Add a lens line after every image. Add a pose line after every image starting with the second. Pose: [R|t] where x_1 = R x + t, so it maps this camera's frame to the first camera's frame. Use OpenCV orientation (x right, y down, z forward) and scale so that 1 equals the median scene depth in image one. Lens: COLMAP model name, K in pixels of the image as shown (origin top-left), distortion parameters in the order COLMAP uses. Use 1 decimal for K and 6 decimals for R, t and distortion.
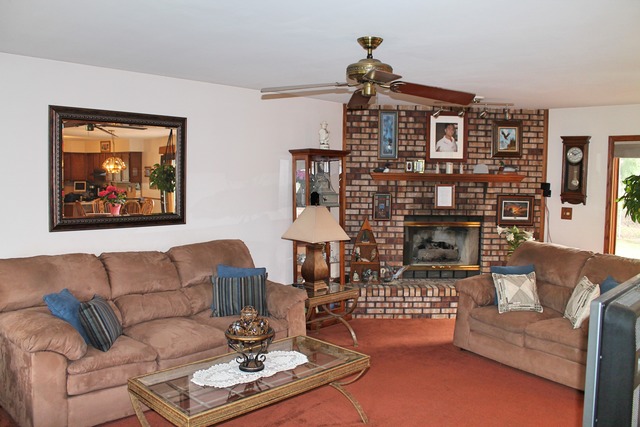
lens RADIAL K [[538.8, 0, 320.0], [0, 538.8, 213.5], [0, 0, 1]] dist [-0.188226, 0.156148]
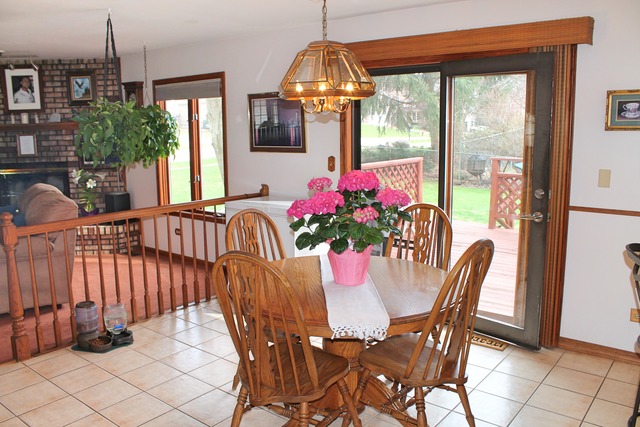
lens RADIAL K [[538.8, 0, 320.0], [0, 538.8, 213.5], [0, 0, 1]] dist [-0.188226, 0.156148]
pose [[0.992282, -0.042152, 0.116614, 0.699346], [0.030944, 0.994871, 0.096306, 0.023974], [-0.120076, -0.091954, 0.988497, -0.110019]]
